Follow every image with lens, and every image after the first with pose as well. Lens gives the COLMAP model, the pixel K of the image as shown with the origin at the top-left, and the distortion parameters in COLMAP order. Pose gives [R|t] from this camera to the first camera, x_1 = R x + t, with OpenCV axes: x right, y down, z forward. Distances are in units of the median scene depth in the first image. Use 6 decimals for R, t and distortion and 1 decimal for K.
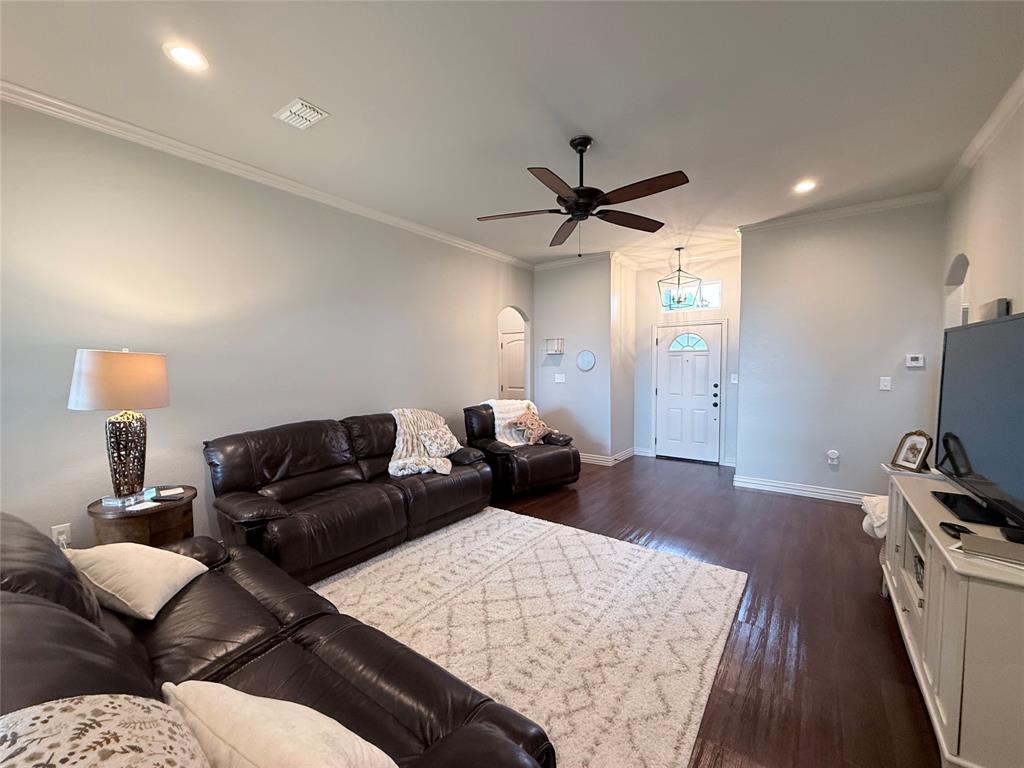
lens RADIAL K [[406.0, 0, 514.0], [0, 406.0, 386.1], [0, 0, 1]] dist [-0.002565, -0.000185]
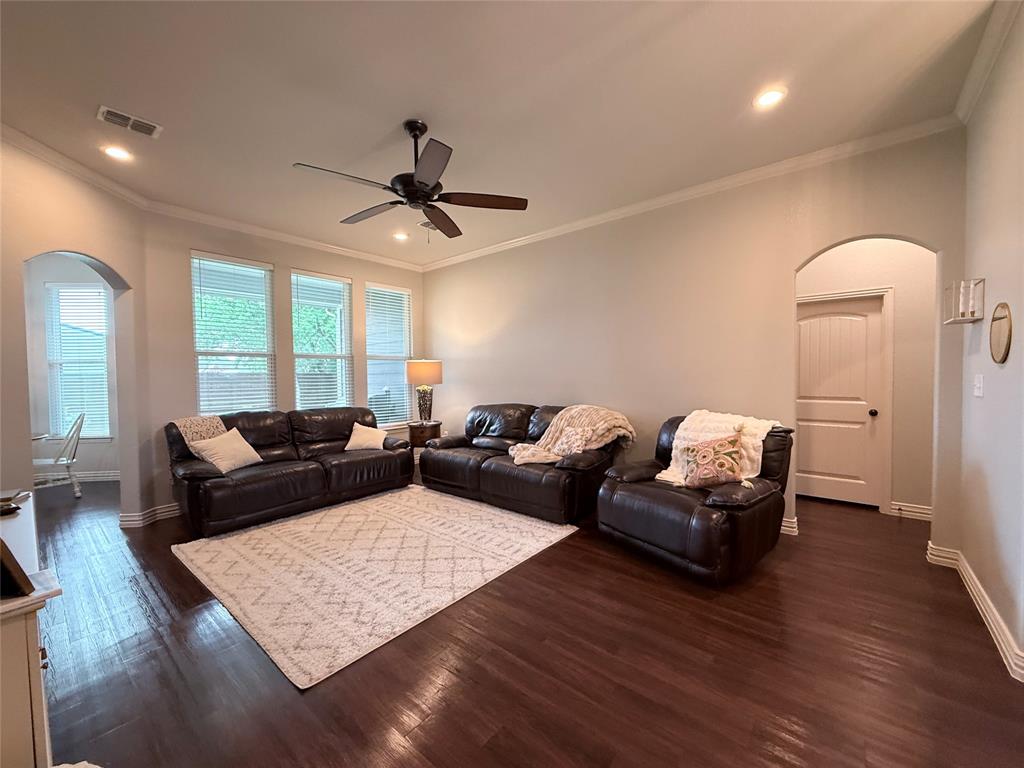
lens RADIAL K [[407.4, 0, 509.4], [0, 407.4, 385.8], [0, 0, 1]] dist [0.002578, 0.000114]
pose [[-0.060748, 0.037166, -0.997461, 1.090853], [-0.032235, 0.998712, 0.039176, -0.038348], [0.997633, 0.034533, -0.059471, 1.252590]]
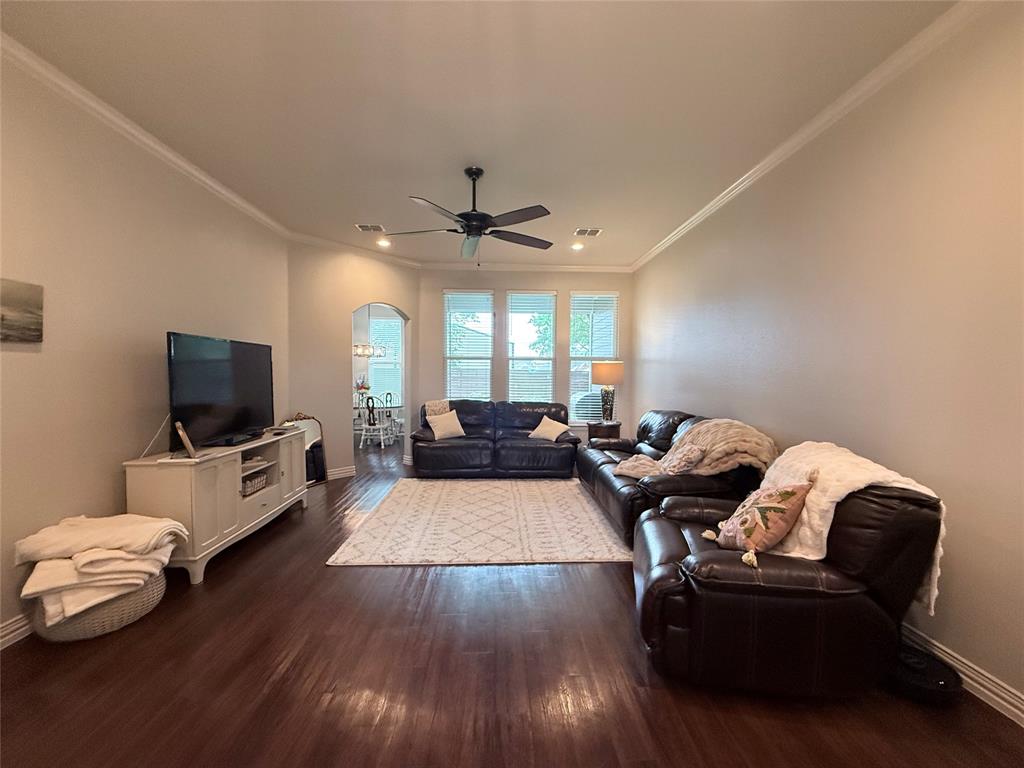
lens RADIAL K [[406.0, 0, 514.0], [0, 406.0, 386.1], [0, 0, 1]] dist [-0.002565, -0.000185]
pose [[-0.776694, 0.022094, -0.629491, 0.789207], [-0.030410, 0.996904, 0.072510, -0.077963], [0.629144, 0.075461, -0.773617, 1.938733]]
